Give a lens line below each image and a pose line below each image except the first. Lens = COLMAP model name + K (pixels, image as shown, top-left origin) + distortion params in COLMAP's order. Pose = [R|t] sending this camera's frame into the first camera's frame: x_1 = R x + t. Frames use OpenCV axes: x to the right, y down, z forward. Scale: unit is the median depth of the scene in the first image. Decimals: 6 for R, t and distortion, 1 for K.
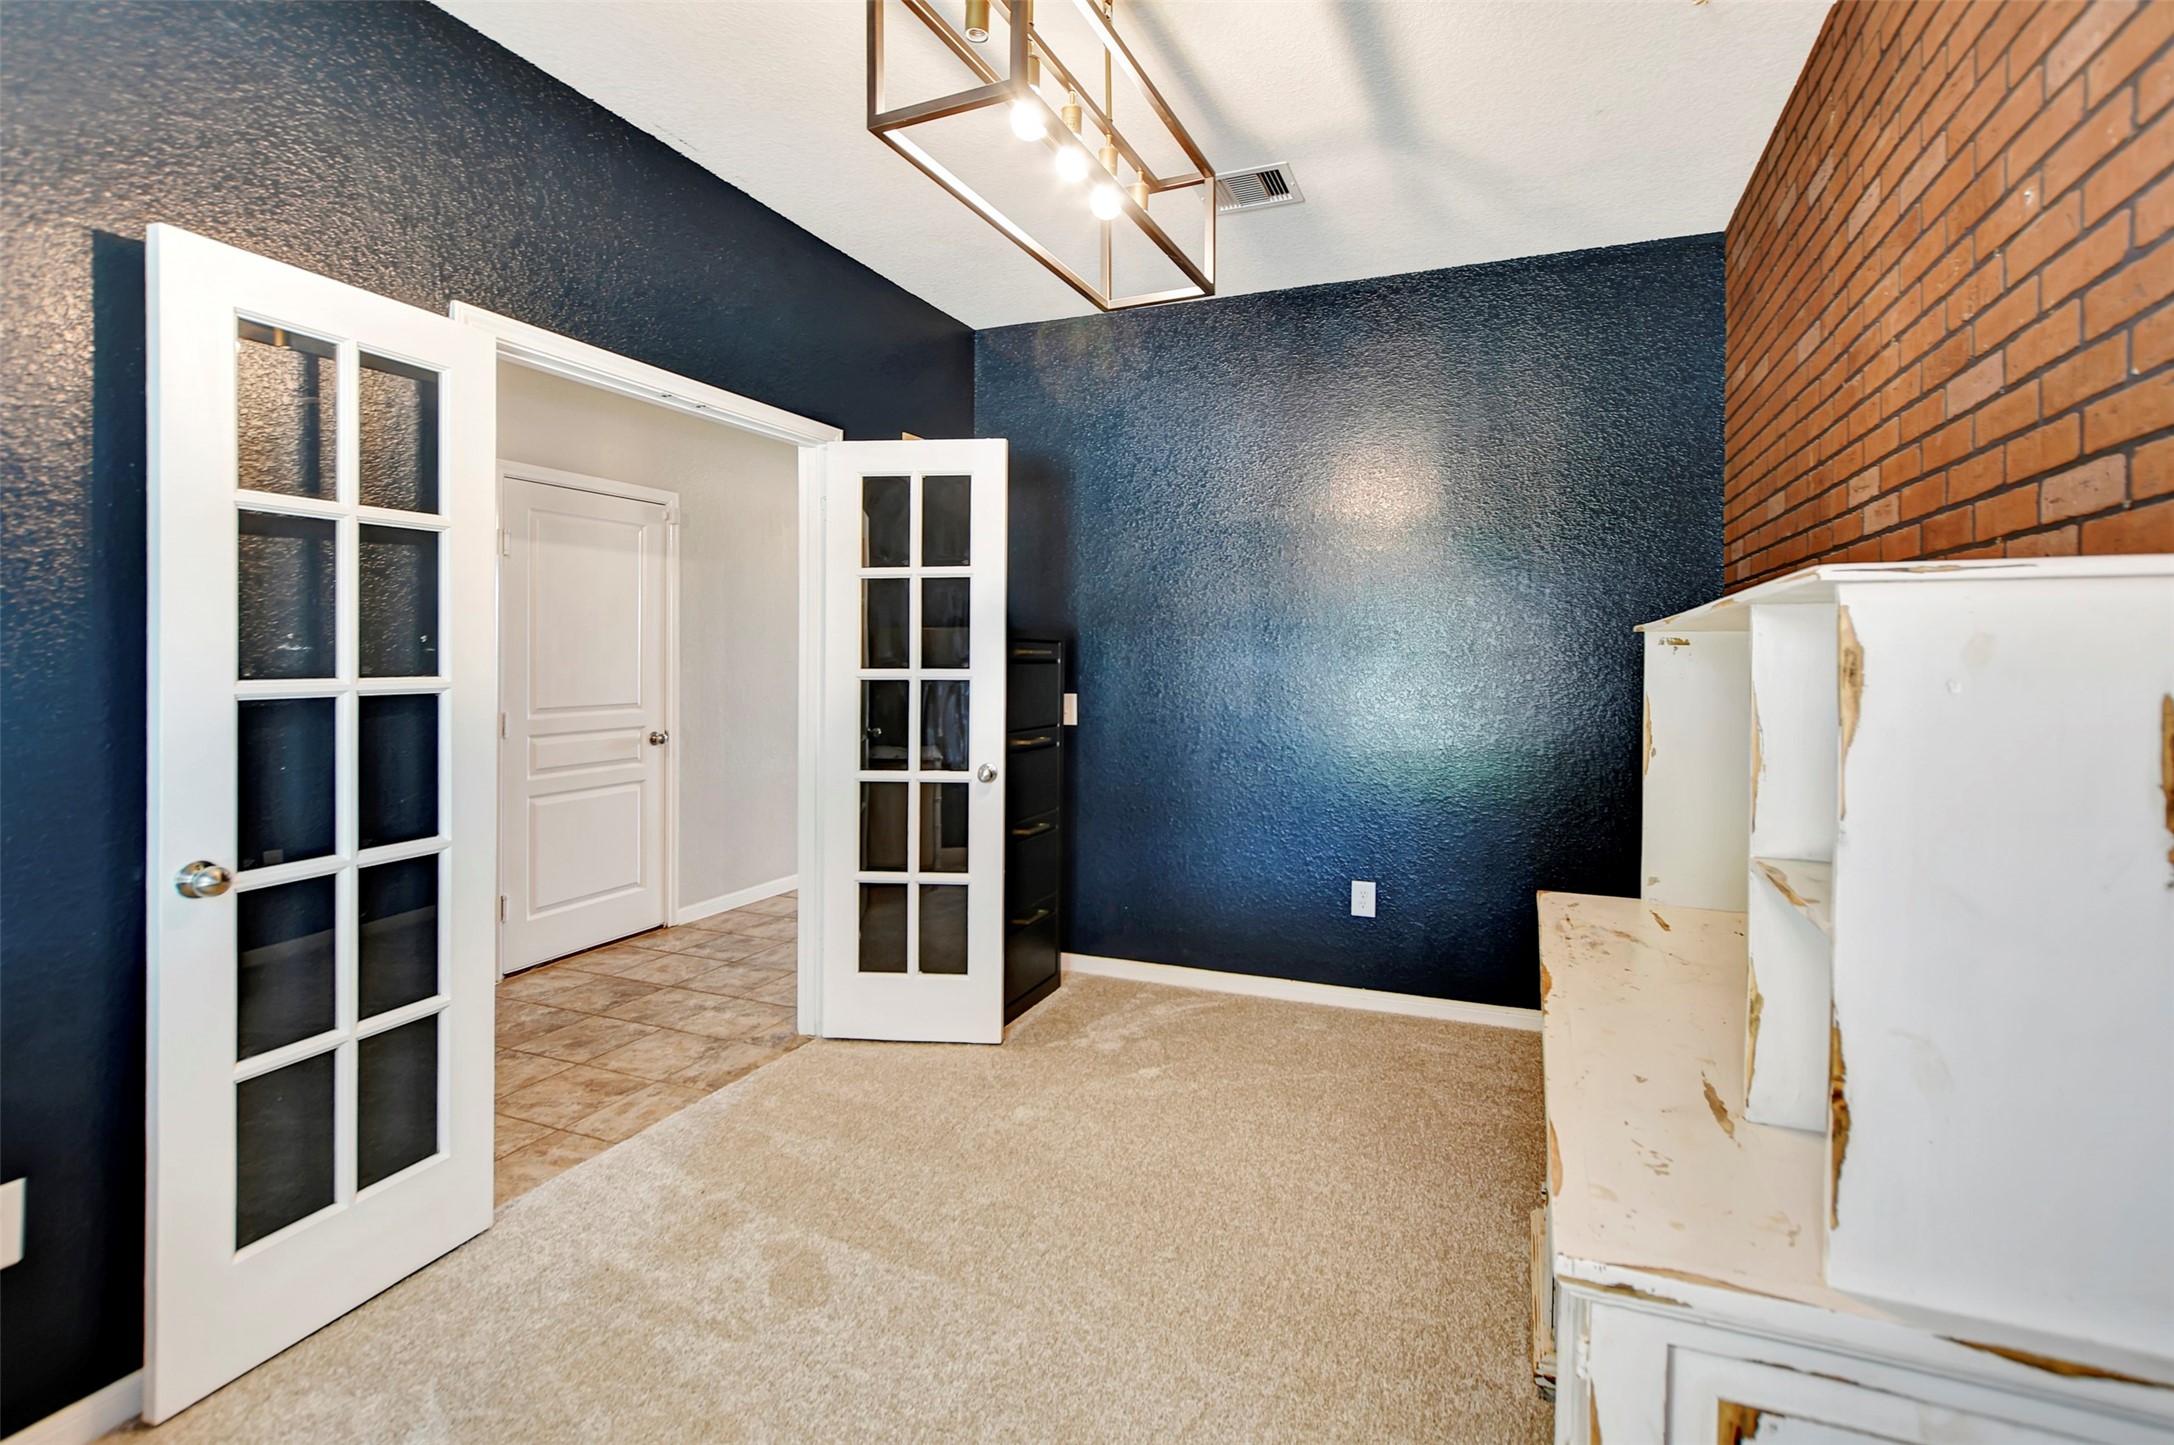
lens RADIAL K [[986.8, 0, 1109.1], [0, 986.8, 640.9], [0, 0, 1]] dist [0.001245, -0.000420]
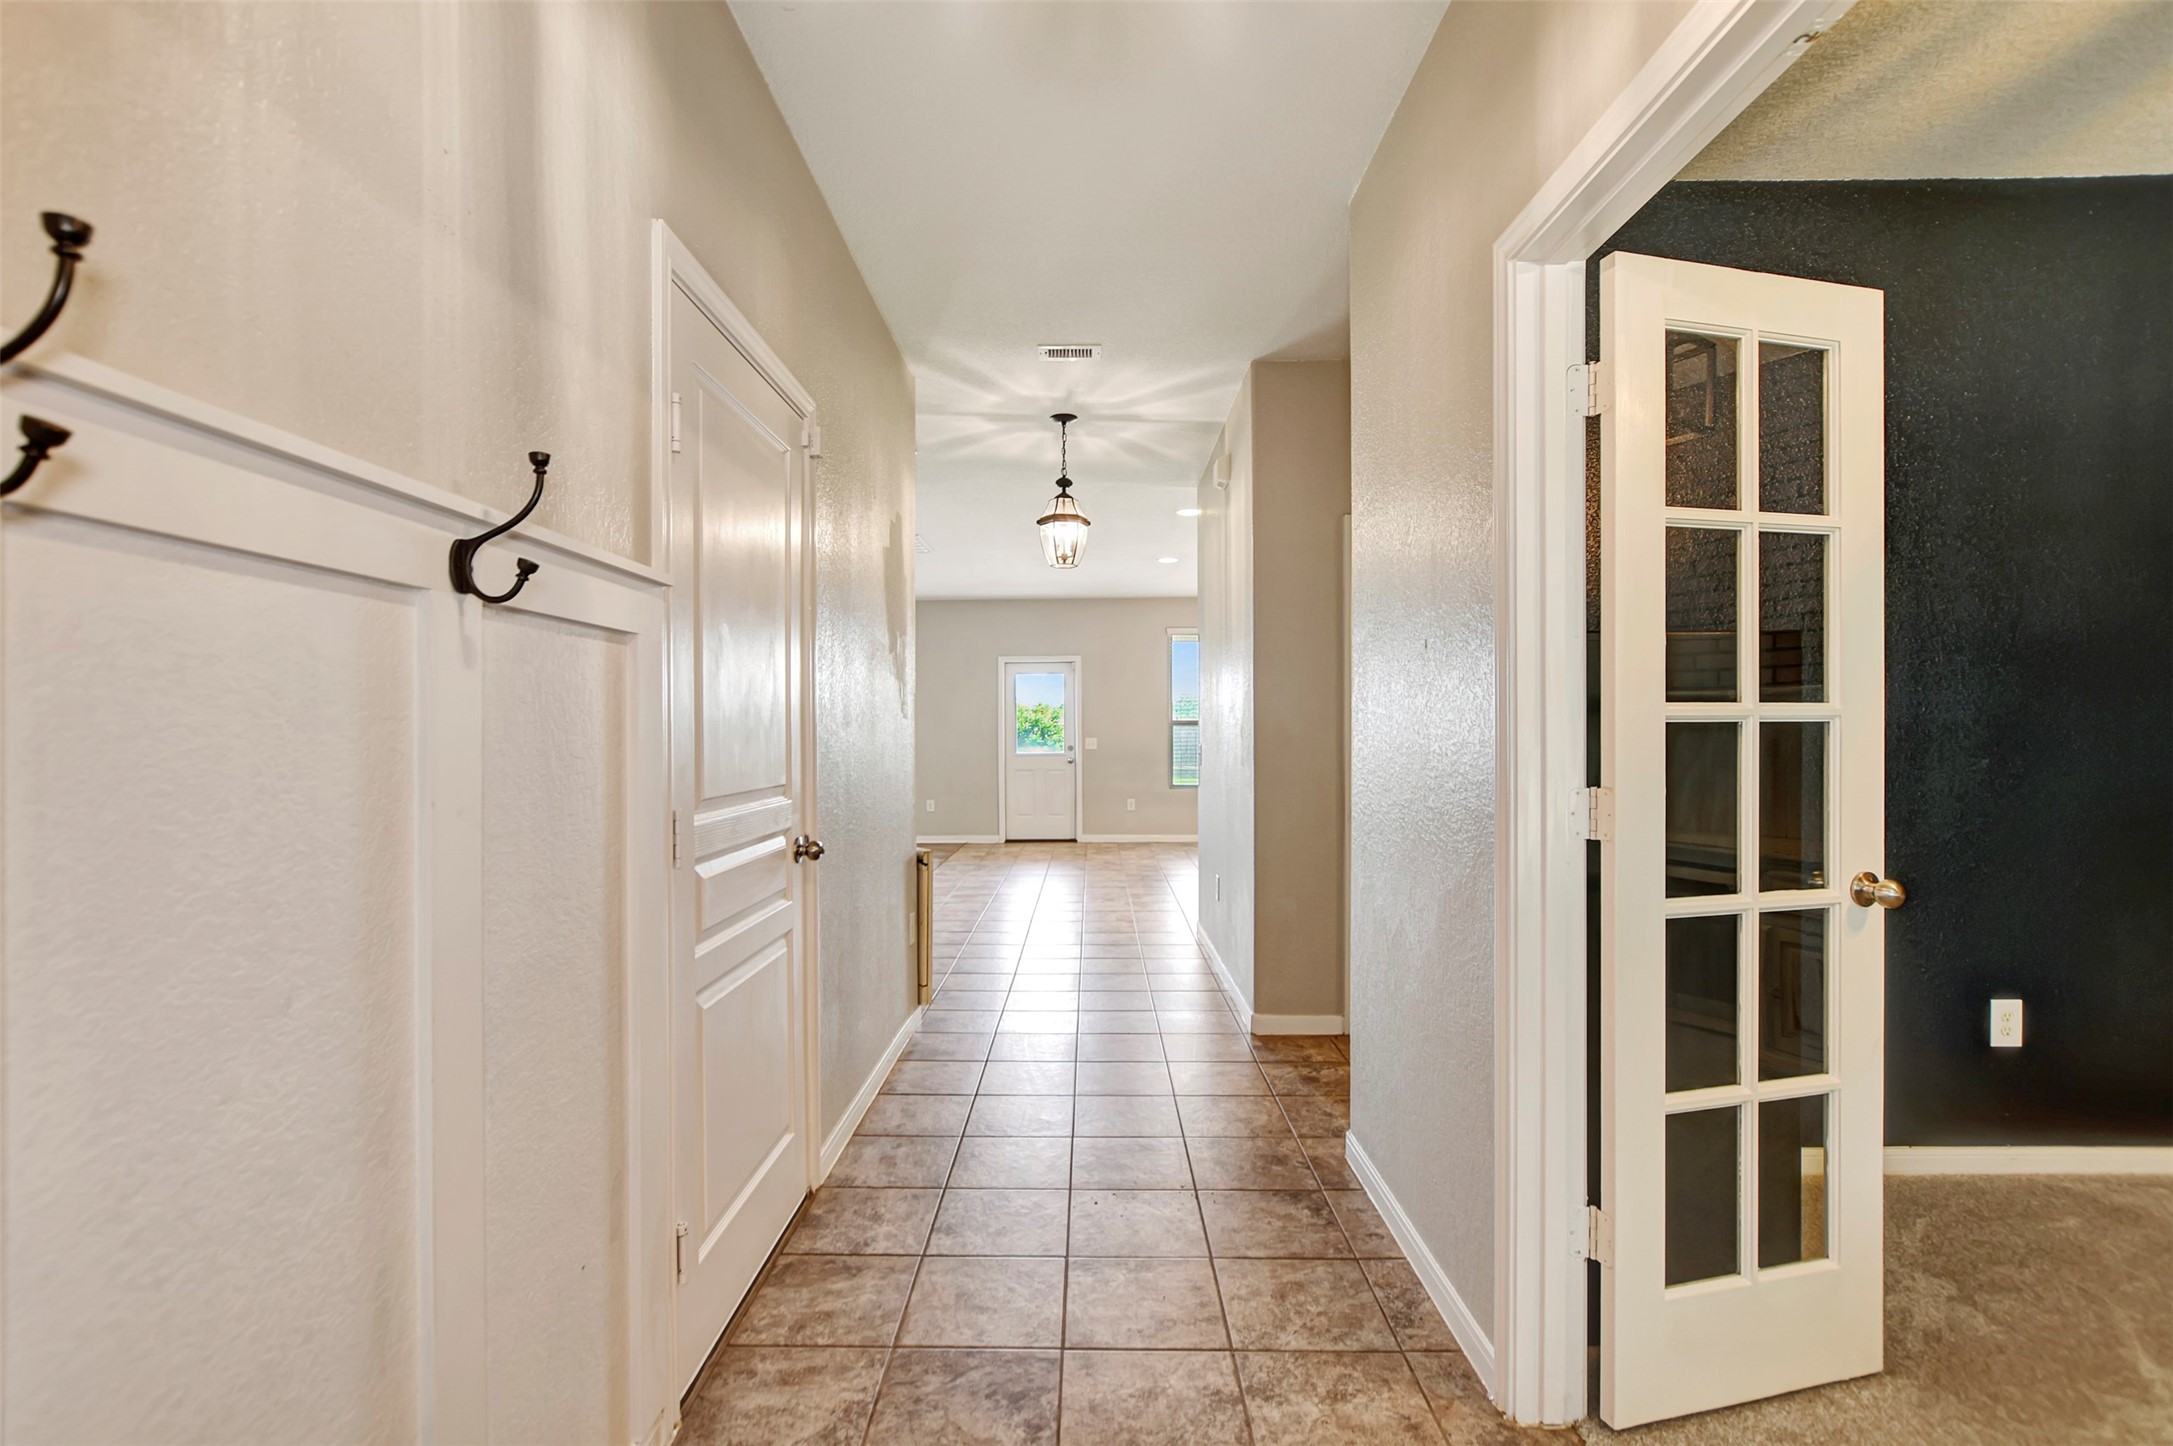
lens RADIAL K [[986.4, 0, 1083.5], [0, 986.4, 722.9], [0, 0, 1]] dist [0.001245, -0.000420]
pose [[0.934094, -0.005309, 0.356986, -0.718502], [0.001390, 0.999936, 0.011234, 0.033147], [-0.357023, -0.009998, 0.934042, 0.627616]]
